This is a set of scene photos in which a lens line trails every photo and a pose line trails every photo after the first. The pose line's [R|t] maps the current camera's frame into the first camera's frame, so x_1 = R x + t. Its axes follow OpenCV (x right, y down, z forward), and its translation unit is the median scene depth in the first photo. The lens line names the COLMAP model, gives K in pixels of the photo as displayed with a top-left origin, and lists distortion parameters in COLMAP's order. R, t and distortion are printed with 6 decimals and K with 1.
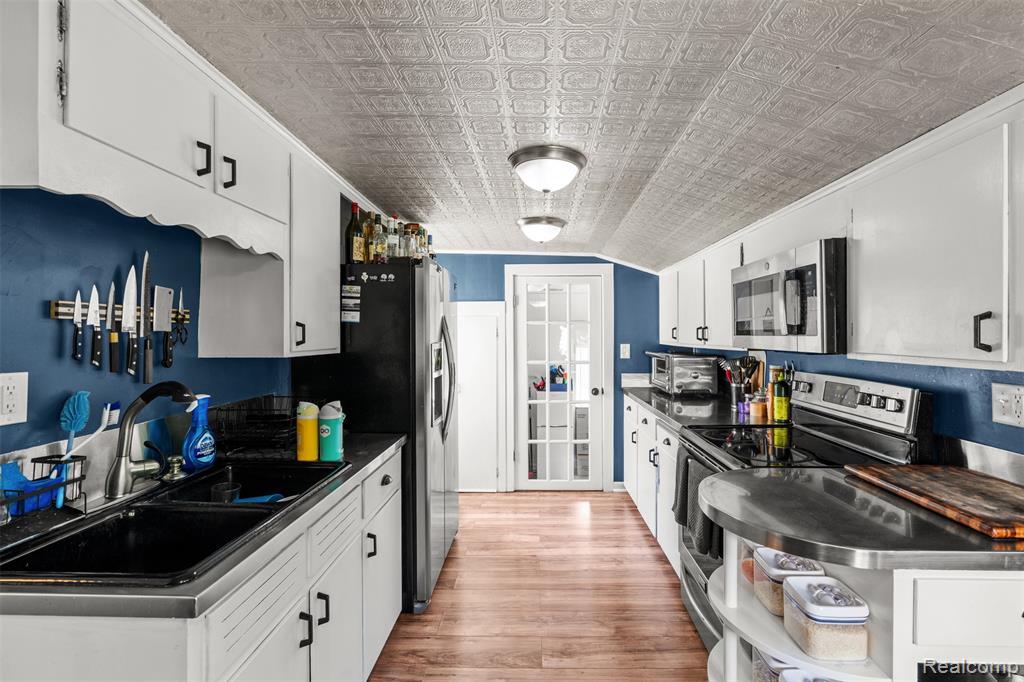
lens RADIAL K [[467.1, 0, 514.8], [0, 467.1, 338.3], [0, 0, 1]] dist [0.000798, 0.000692]
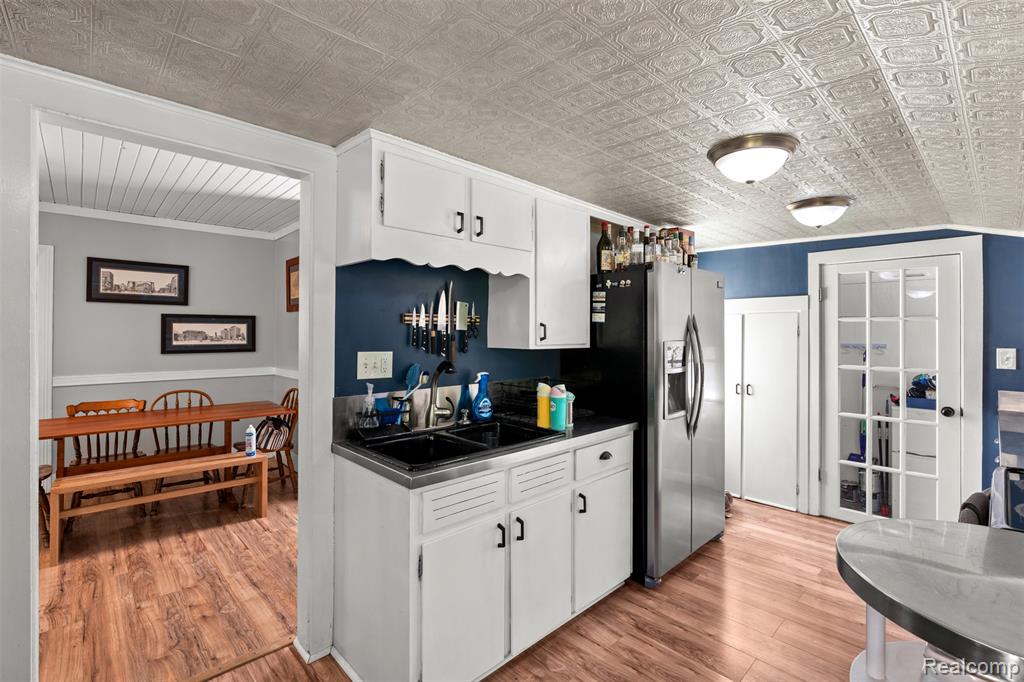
lens RADIAL K [[460.5, 0, 512.3], [0, 460.5, 334.4], [0, 0, 1]] dist [-0.000409, 0.000139]
pose [[0.717490, 0.007339, -0.696530, 0.399532], [-0.010099, 0.999949, 0.000134, -0.001856], [0.696496, 0.006938, 0.717527, -0.002342]]
